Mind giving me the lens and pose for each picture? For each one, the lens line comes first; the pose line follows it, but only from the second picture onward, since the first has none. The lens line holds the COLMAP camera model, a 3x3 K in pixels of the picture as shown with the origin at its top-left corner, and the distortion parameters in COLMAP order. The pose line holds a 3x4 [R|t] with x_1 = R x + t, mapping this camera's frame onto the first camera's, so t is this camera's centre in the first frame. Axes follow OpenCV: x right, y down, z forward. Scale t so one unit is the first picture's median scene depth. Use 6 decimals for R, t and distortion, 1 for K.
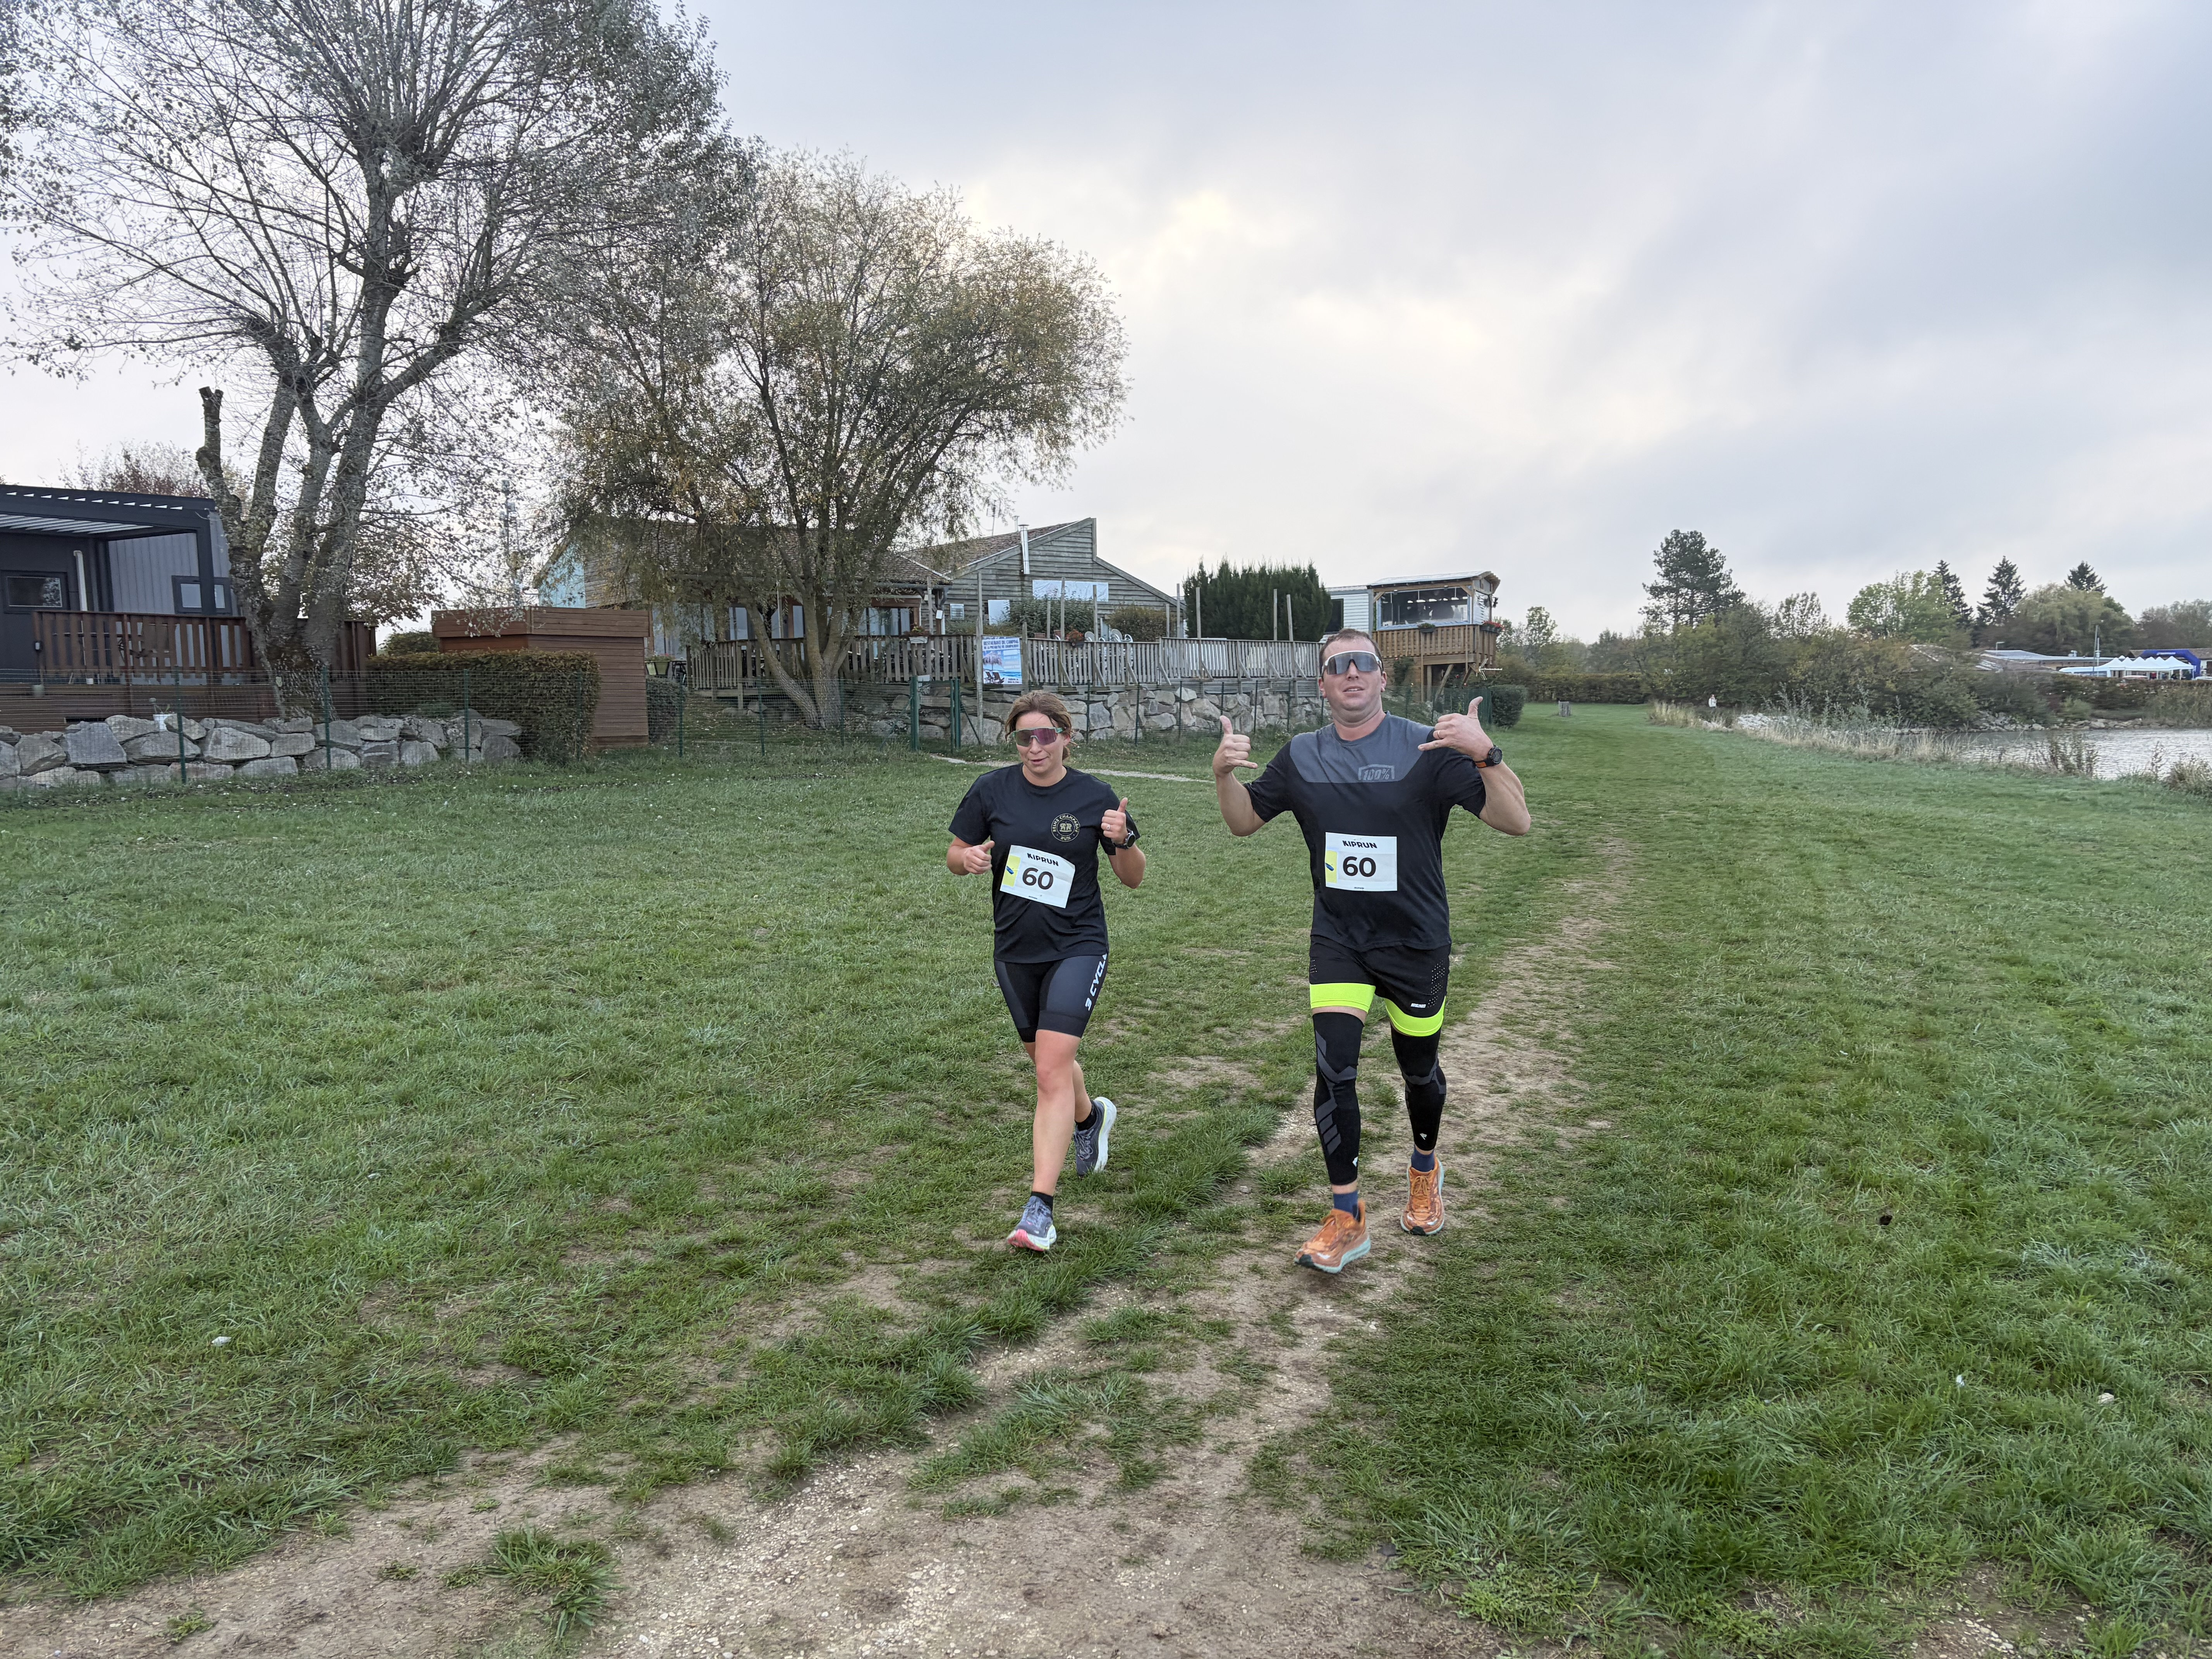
lens RADIAL K [[1710.1, 0, 1110.3], [0, 1710.1, 817.3], [0, 0, 1]] dist [0.054711, -0.028990]
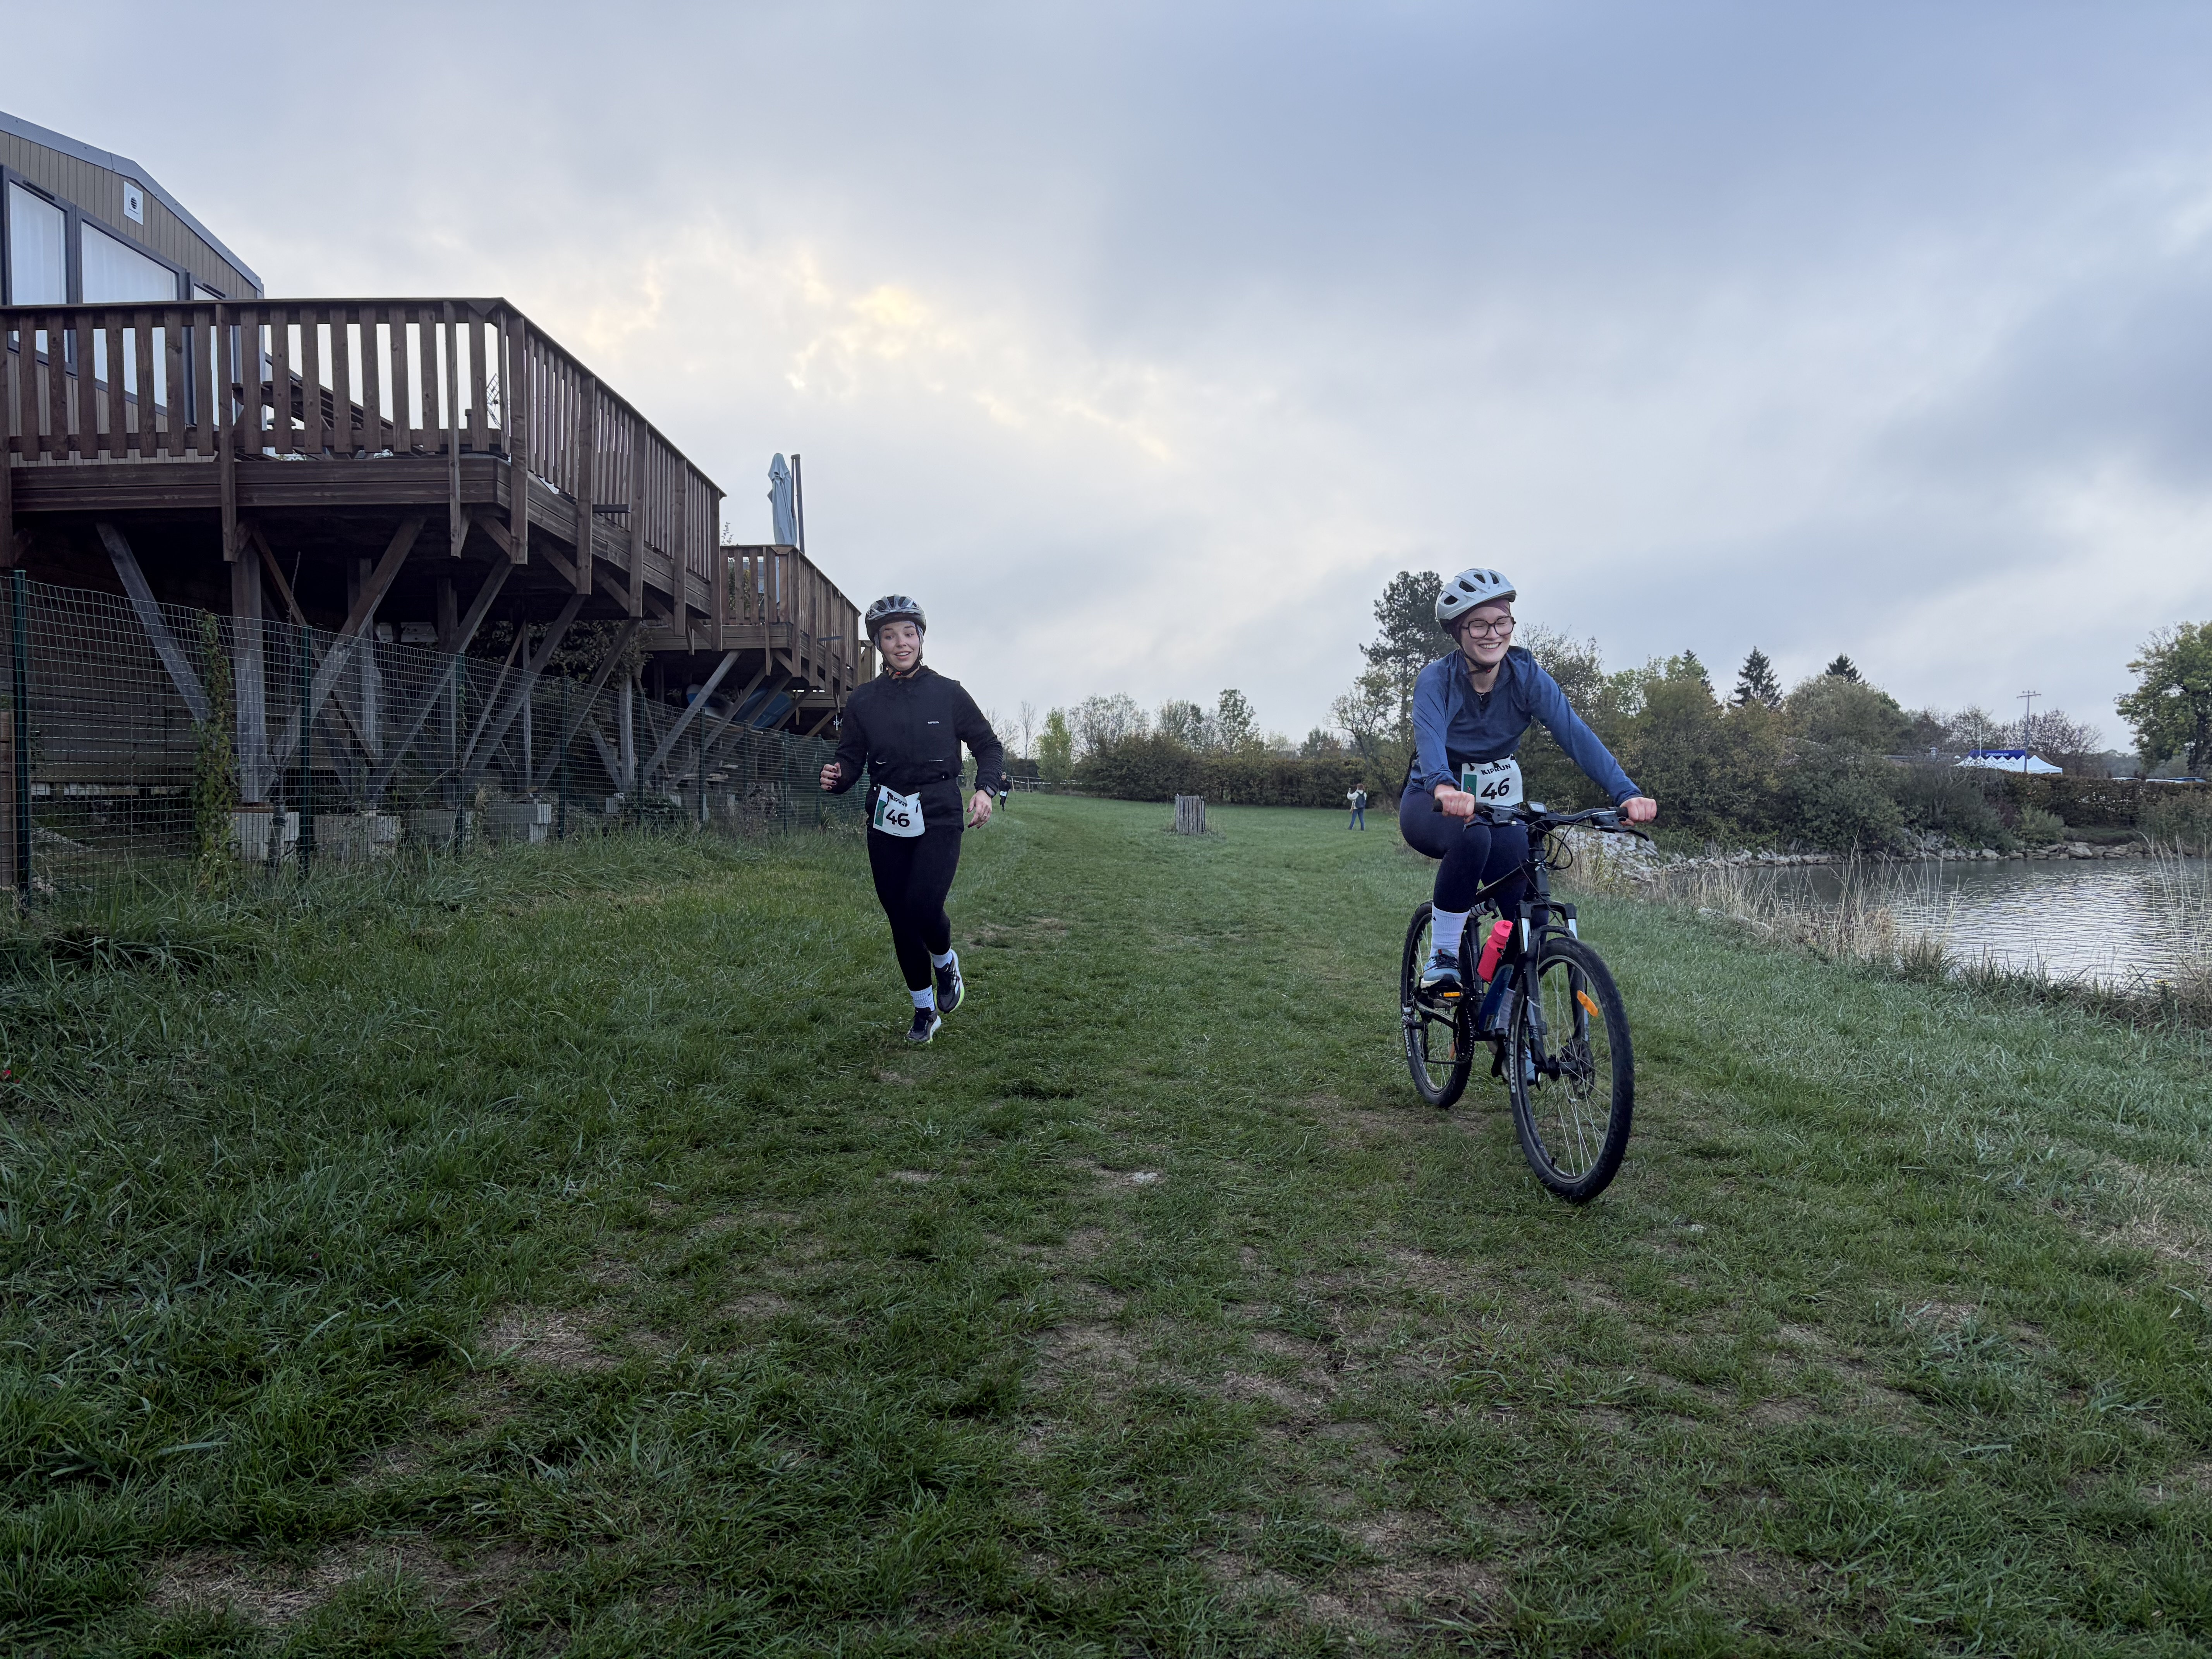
lens RADIAL K [[1710.1, 0, 1114.7], [0, 1710.1, 847.4], [0, 0, 1]] dist [0.054711, -0.028990]
pose [[0.986951, 0.006085, 0.160903, 0.092021], [0.000931, 0.999053, -0.043492, -0.019480], [-0.161016, 0.043074, 0.986011, 0.309121]]
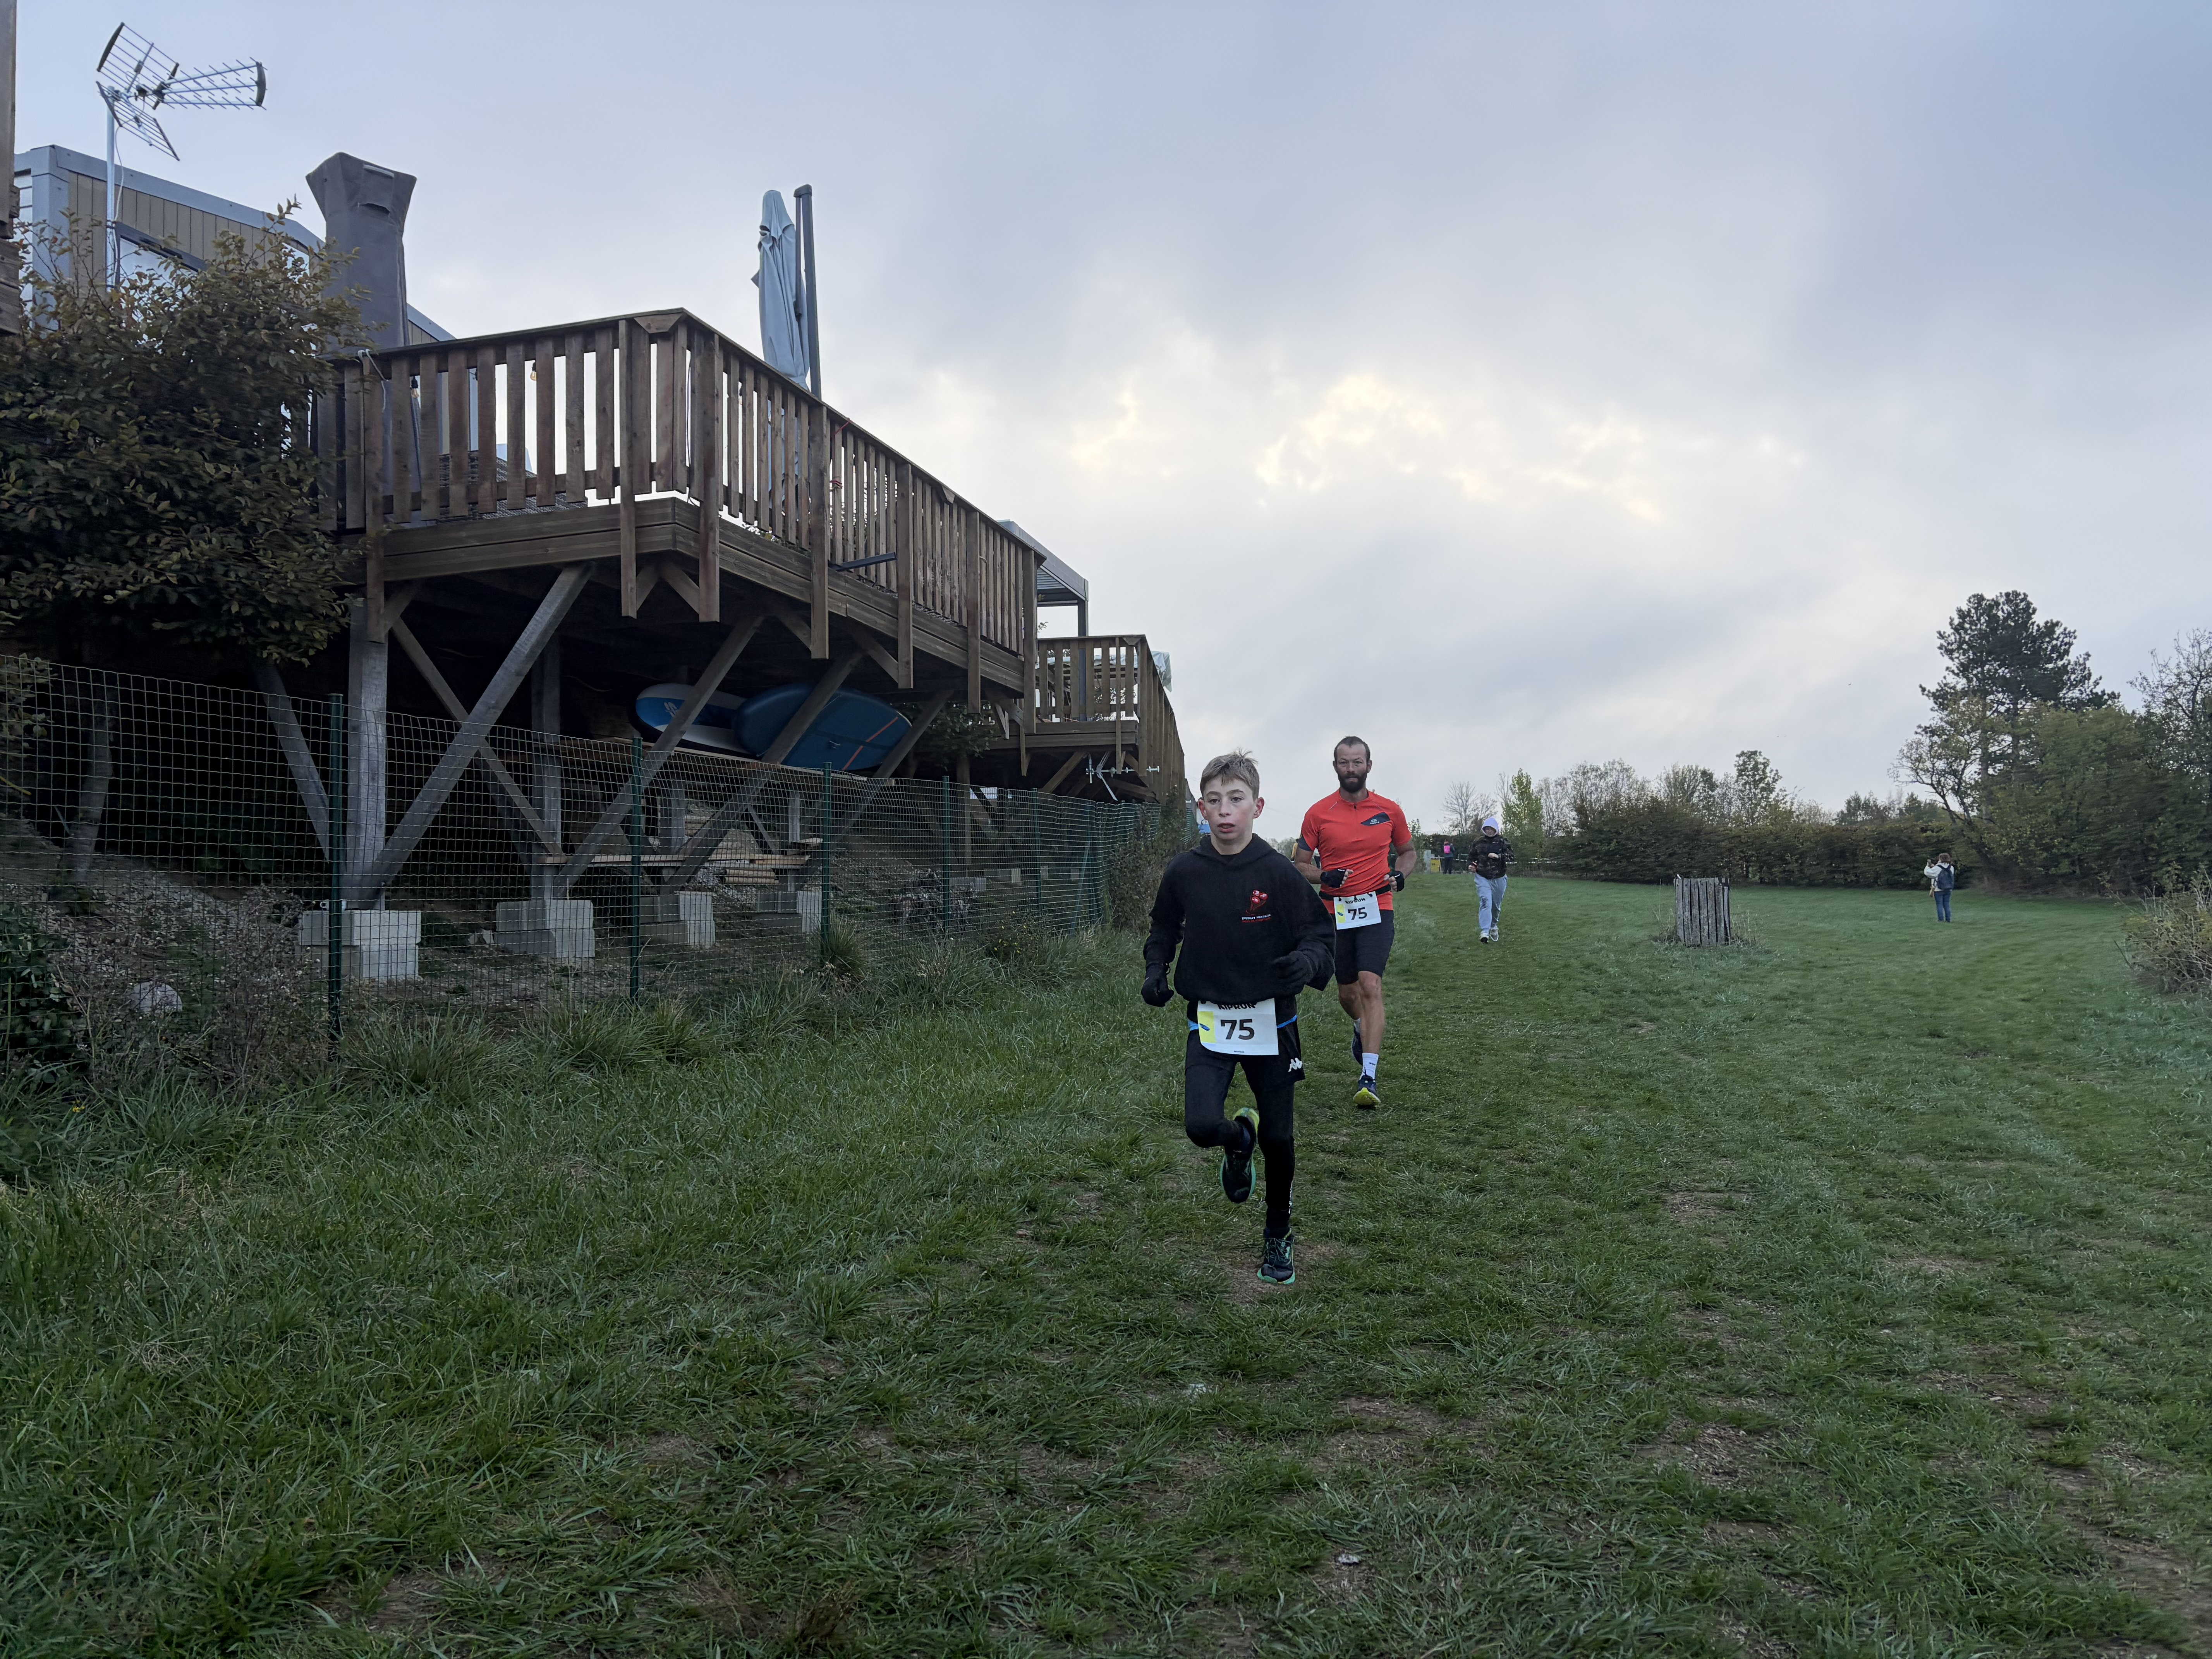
lens RADIAL K [[1710.1, 0, 1104.5], [0, 1710.1, 804.7], [0, 0, 1]] dist [0.054711, -0.028990]
pose [[0.991595, -0.010559, -0.128948, 0.108016], [-0.004507, 0.993241, -0.115986, -0.025557], [0.129302, 0.115593, 0.984845, 0.384393]]
